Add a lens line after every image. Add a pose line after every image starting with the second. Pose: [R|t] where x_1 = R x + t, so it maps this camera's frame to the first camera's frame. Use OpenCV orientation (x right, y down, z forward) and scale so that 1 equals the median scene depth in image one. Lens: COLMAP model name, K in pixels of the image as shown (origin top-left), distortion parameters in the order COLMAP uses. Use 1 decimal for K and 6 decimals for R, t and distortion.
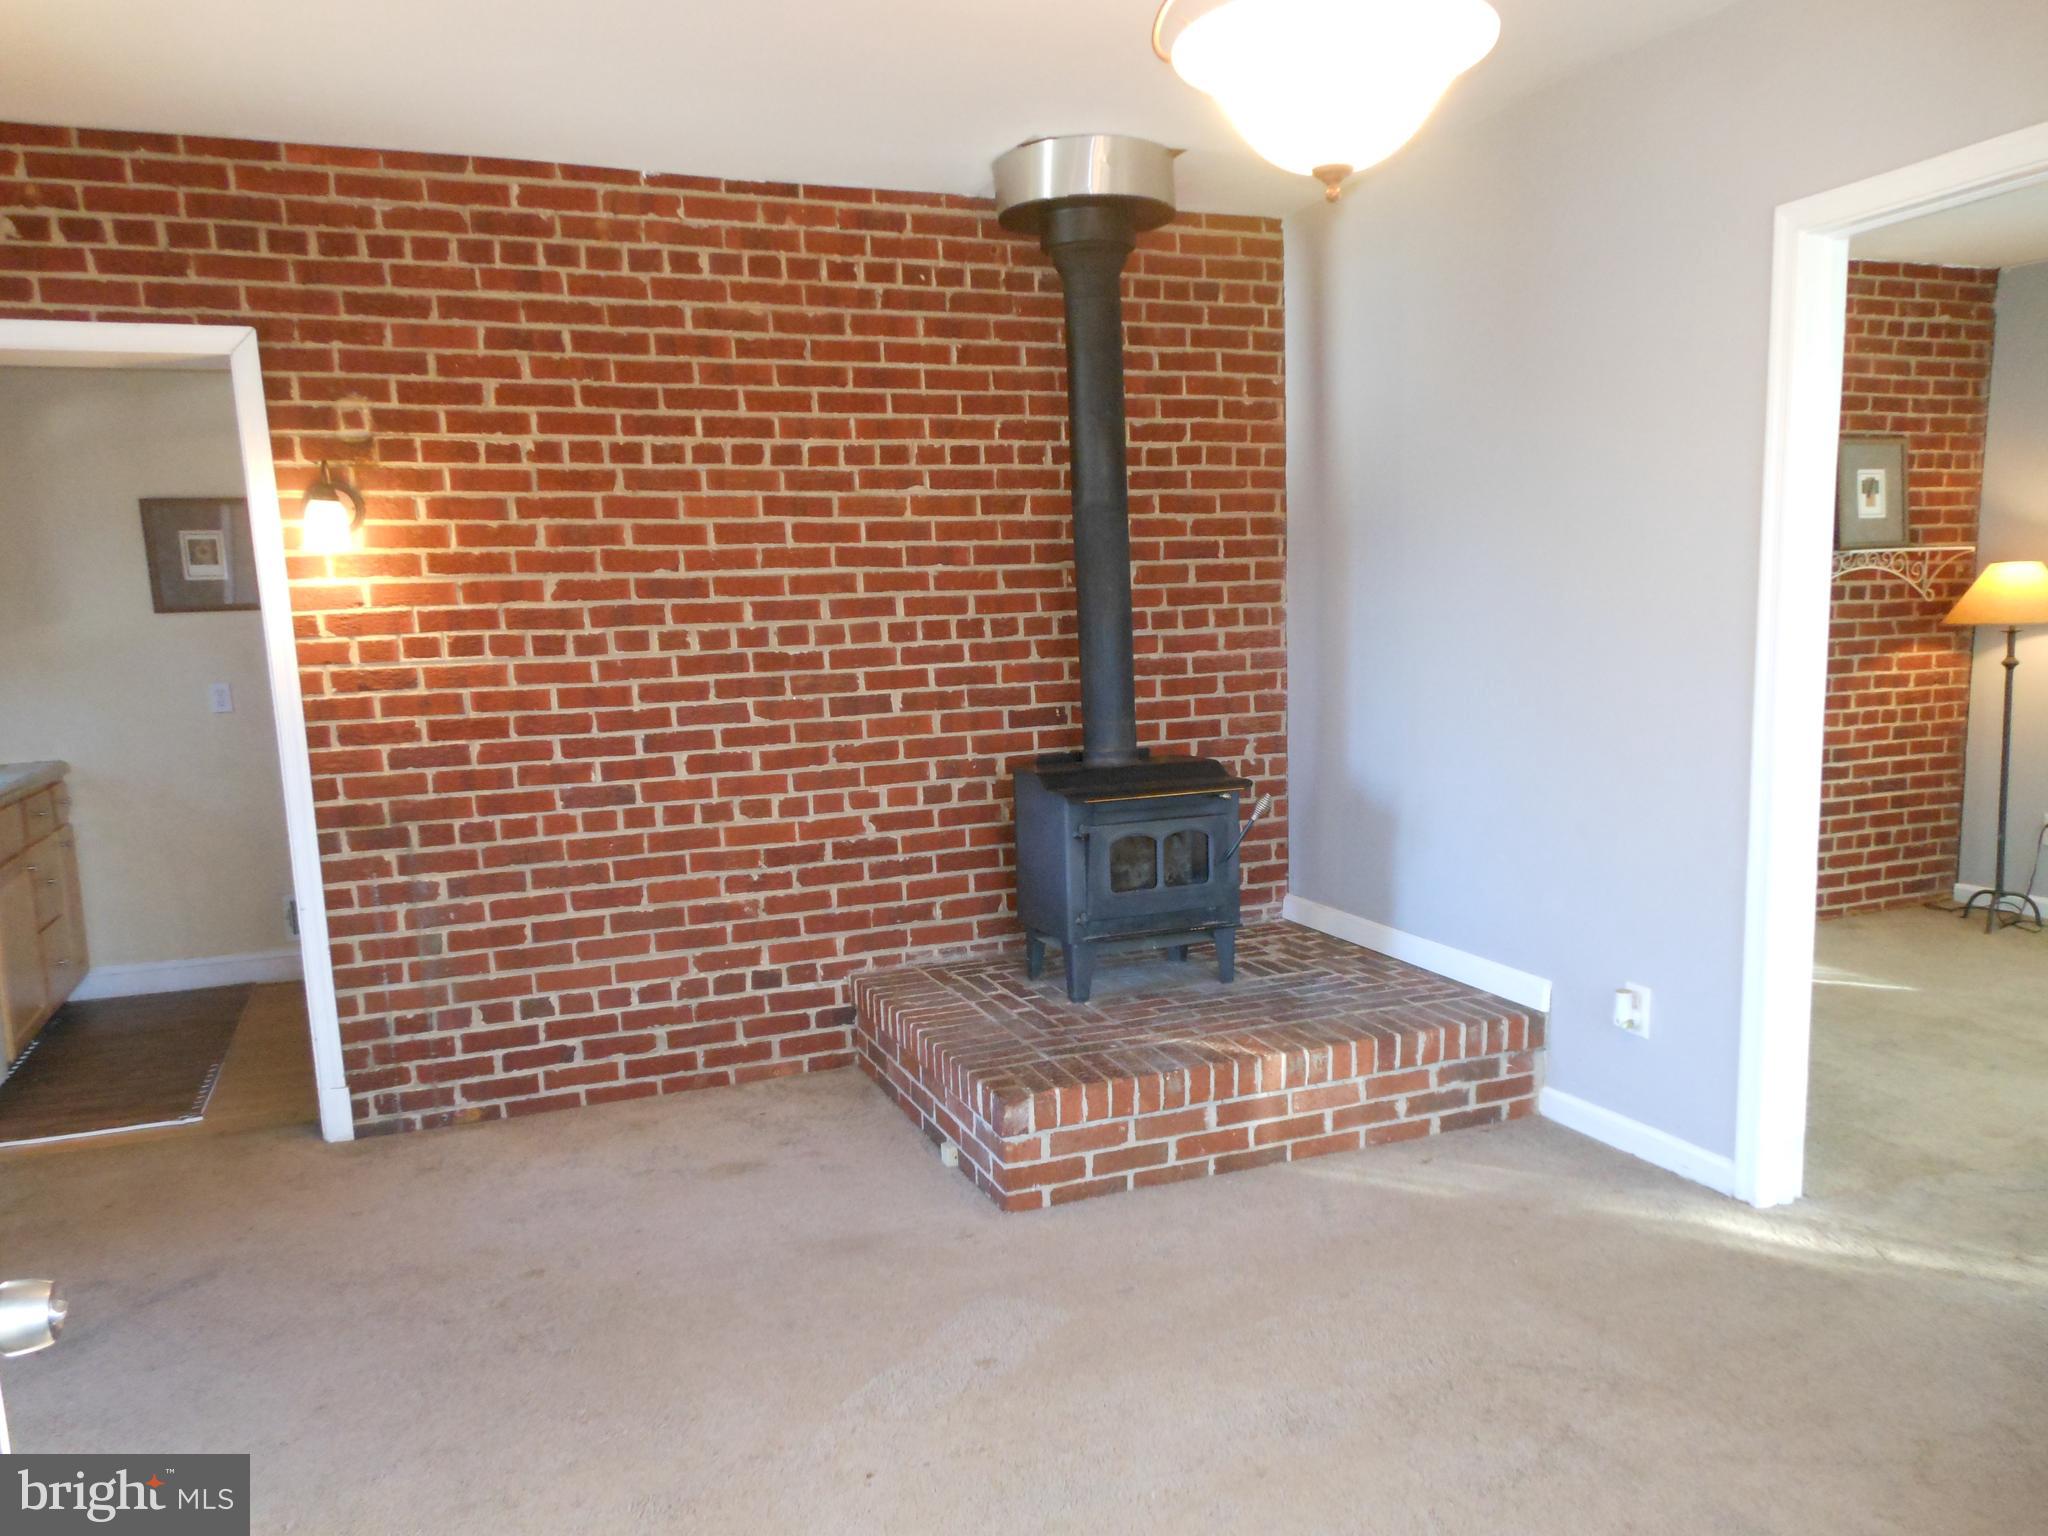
lens RADIAL K [[1517.5, 0, 1073.7], [0, 1517.5, 826.7], [0, 0, 1]] dist [0.013103, 0.004678]
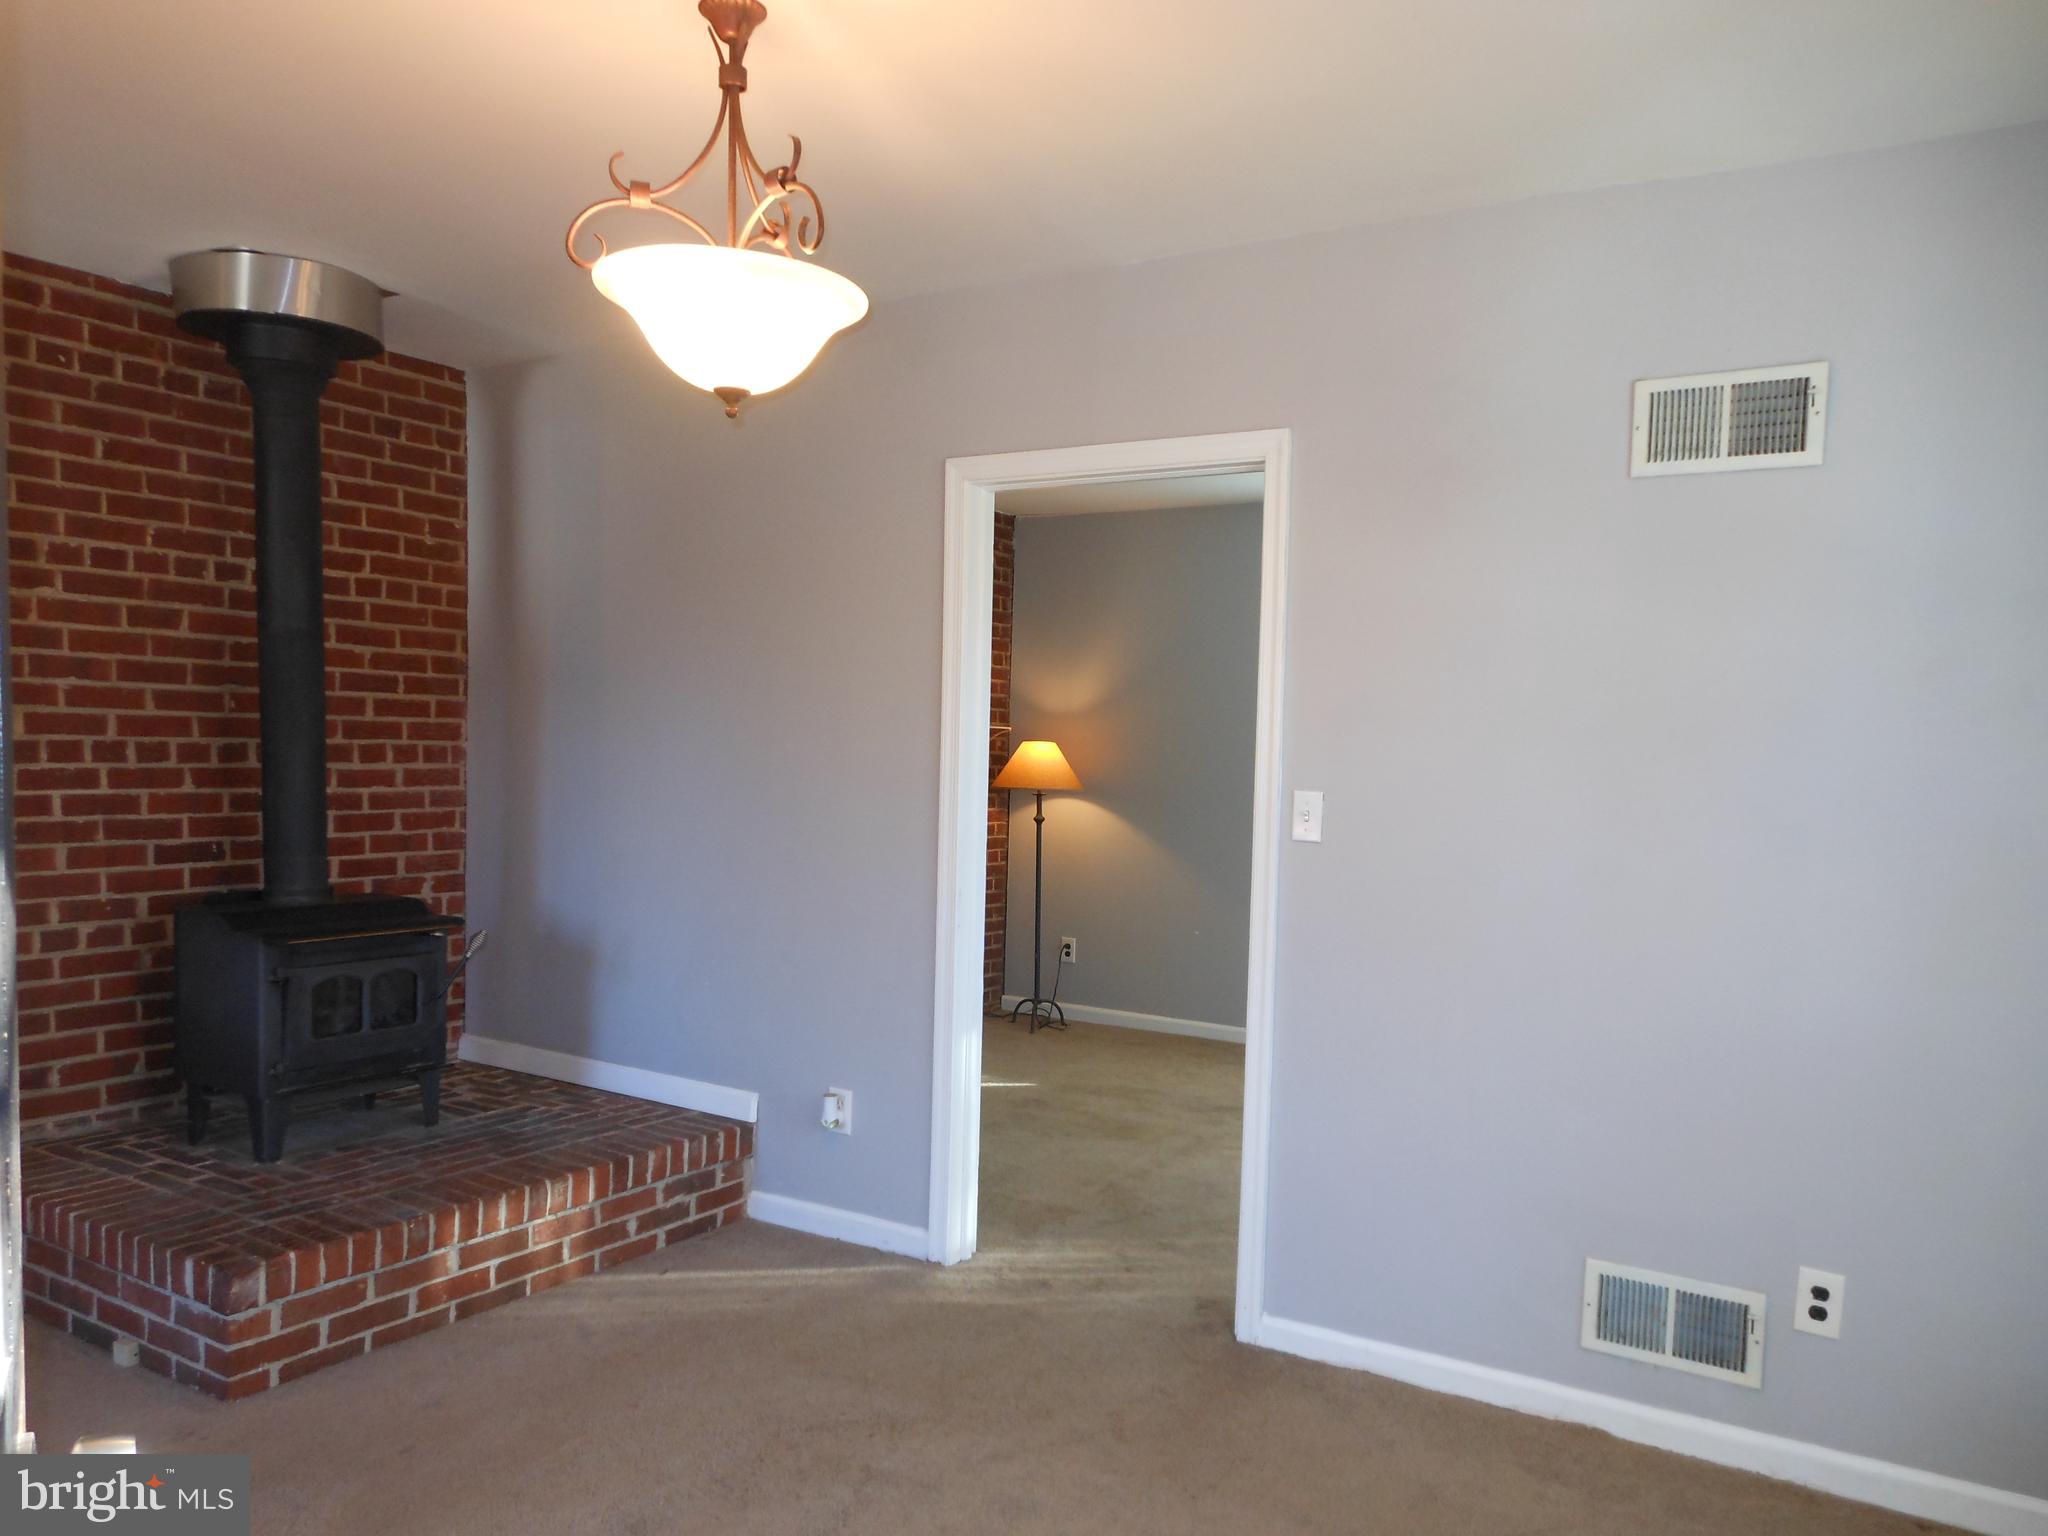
lens RADIAL K [[1517.5, 0, 1046.5], [0, 1517.5, 825.2], [0, 0, 1]] dist [0.013103, 0.004678]
pose [[0.811051, 0.021510, 0.584581, -0.150098], [0.033830, 0.995927, -0.083582, 0.005106], [-0.583997, 0.087565, 0.807019, -0.034675]]
